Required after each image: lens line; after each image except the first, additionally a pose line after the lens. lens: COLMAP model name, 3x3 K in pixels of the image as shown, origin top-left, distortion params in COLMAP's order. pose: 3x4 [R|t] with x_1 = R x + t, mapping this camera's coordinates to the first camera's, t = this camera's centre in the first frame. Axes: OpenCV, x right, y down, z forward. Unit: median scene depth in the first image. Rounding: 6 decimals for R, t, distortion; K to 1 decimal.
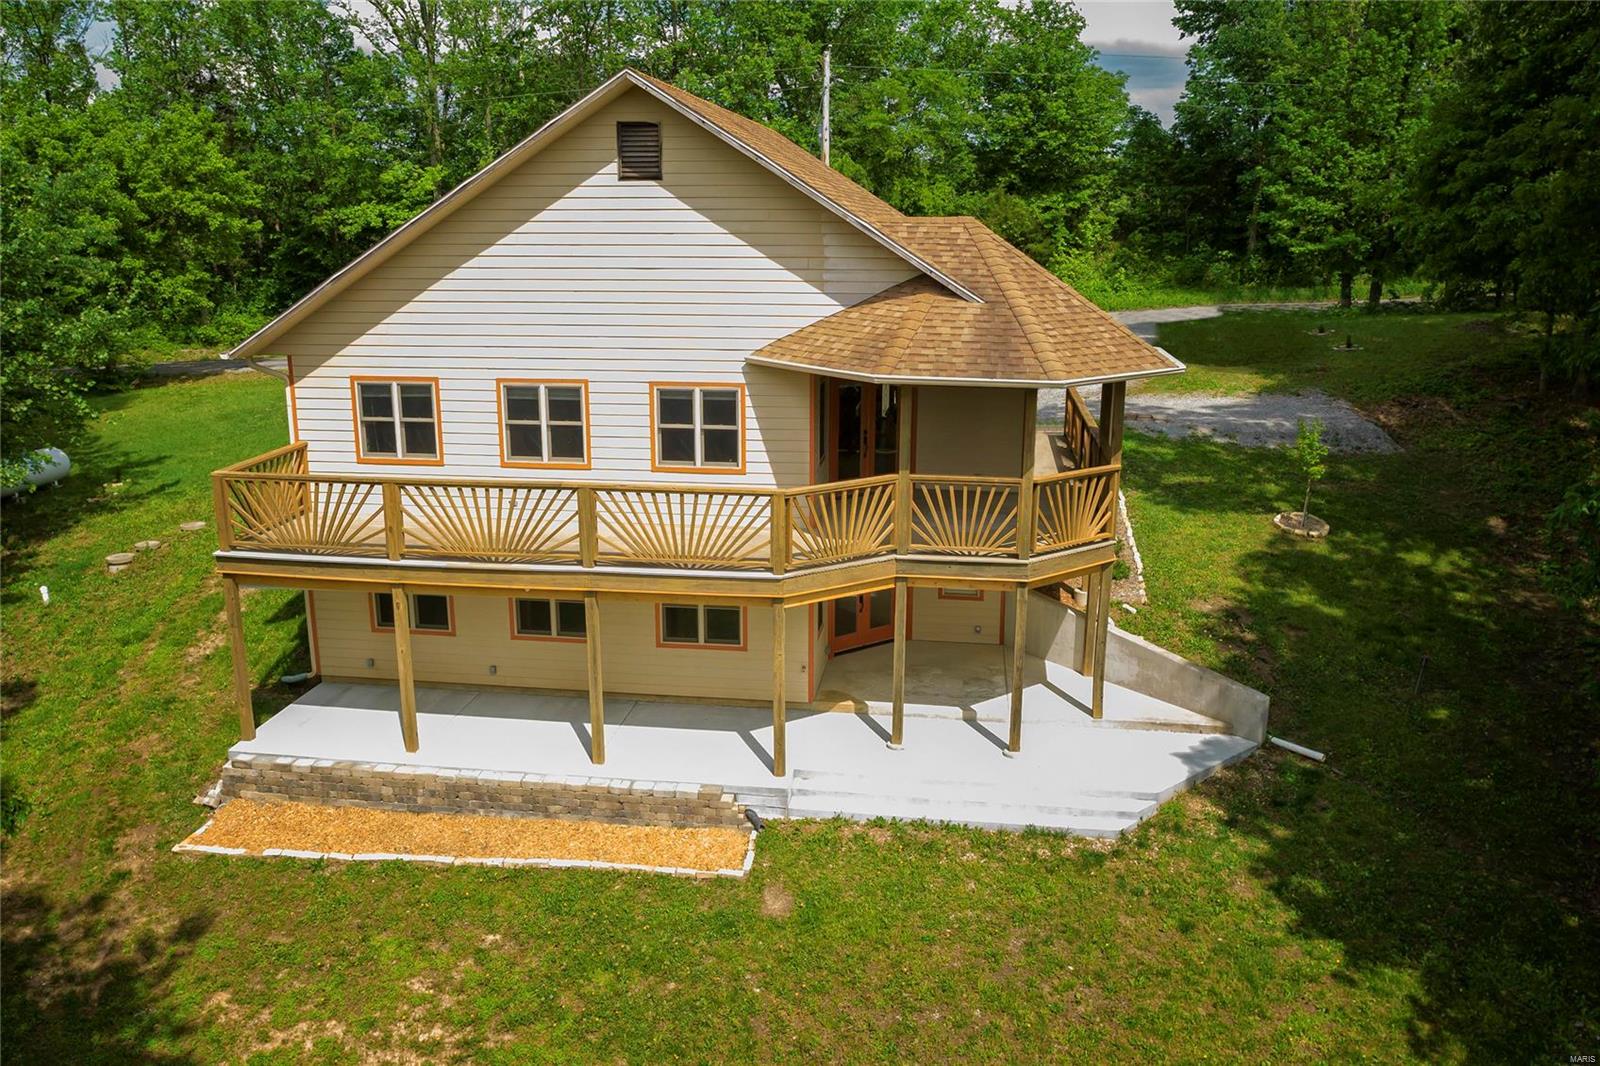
lens RADIAL K [[1257.4, 0, 812.5], [0, 1257.4, 540.3], [0, 0, 1]] dist [-0.061379, 0.032773]
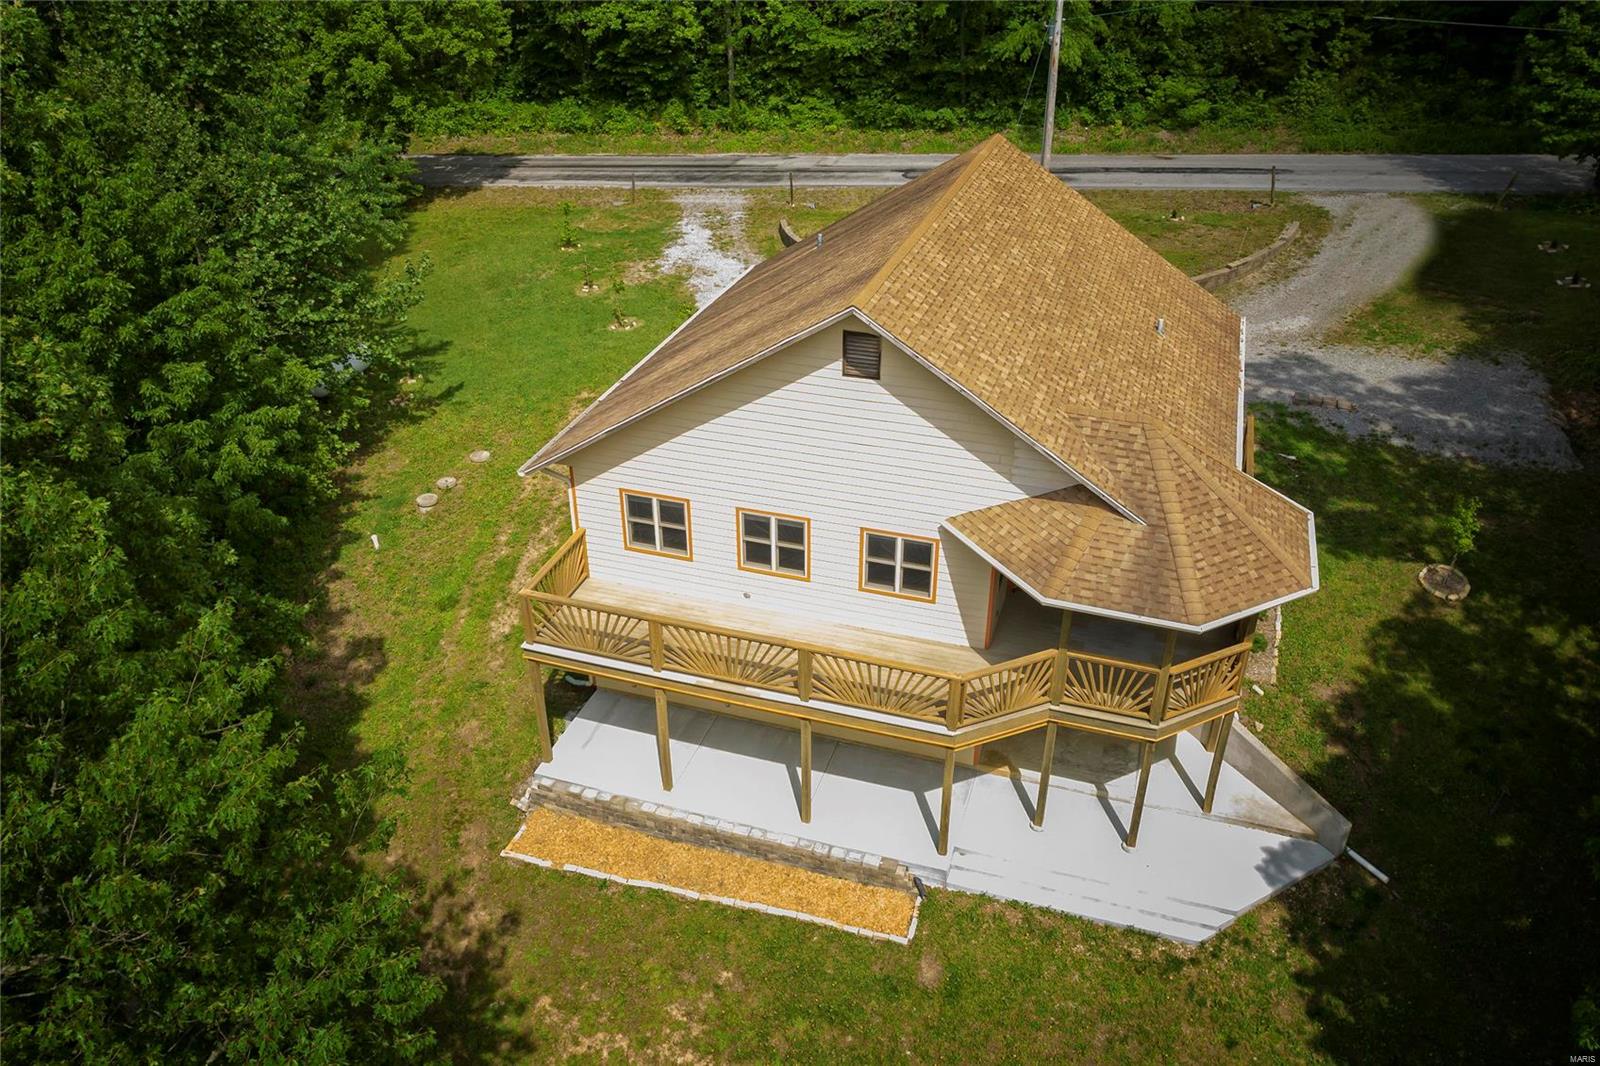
lens RADIAL K [[1257.4, 0, 813.4], [0, 1257.4, 476.9], [0, 0, 1]] dist [-0.061379, 0.032773]
pose [[0.984195, 0.089696, -0.152694, 0.004996], [-0.042927, 0.957361, 0.285689, -0.518465], [0.171809, -0.274619, 0.946079, -0.137035]]
